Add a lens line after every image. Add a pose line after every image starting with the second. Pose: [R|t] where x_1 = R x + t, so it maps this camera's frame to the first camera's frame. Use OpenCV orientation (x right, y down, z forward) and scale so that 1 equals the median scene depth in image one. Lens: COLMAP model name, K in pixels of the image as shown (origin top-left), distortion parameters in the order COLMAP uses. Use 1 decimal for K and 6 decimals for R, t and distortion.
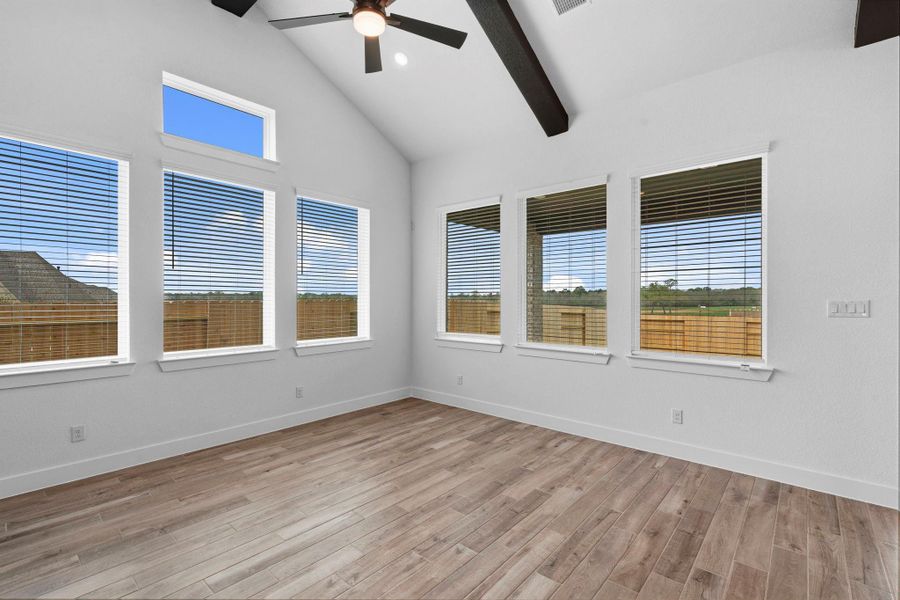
lens RADIAL K [[408.7, 0, 450.0], [0, 408.7, 300.0], [0, 0, 1]] dist [-0.001611, 0.000230]
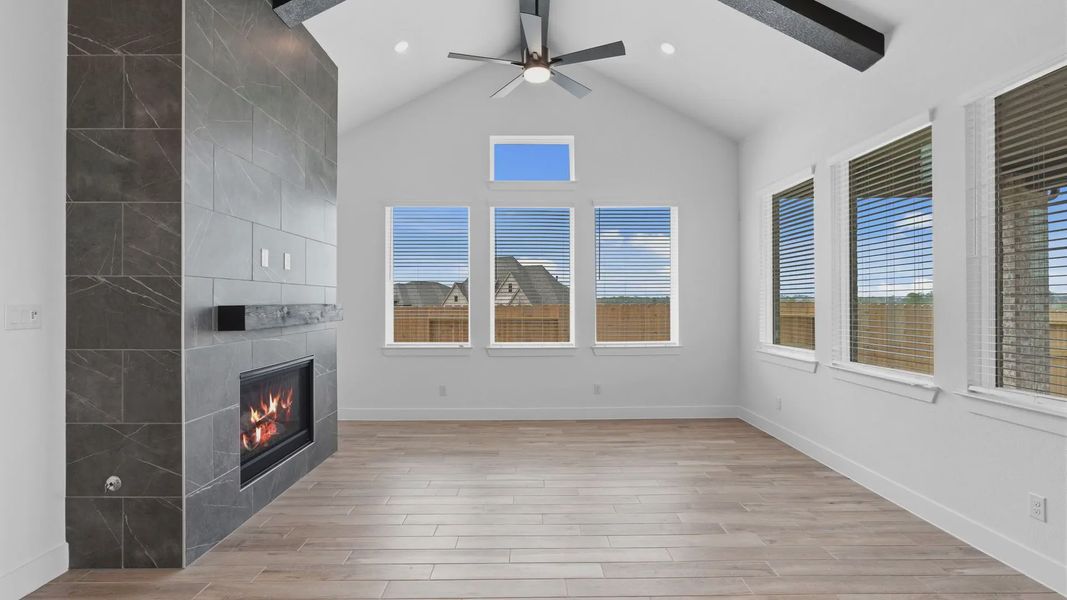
lens RADIAL K [[485.0, 0, 533.5], [0, 485.0, 300.0], [0, 0, 1]] dist [0.001926, 0.000593]
pose [[0.669164, -0.006018, -0.743091, 0.496340], [0.001073, 0.999974, -0.007131, 0.000189], [0.743114, 0.003975, 0.669153, 0.018696]]
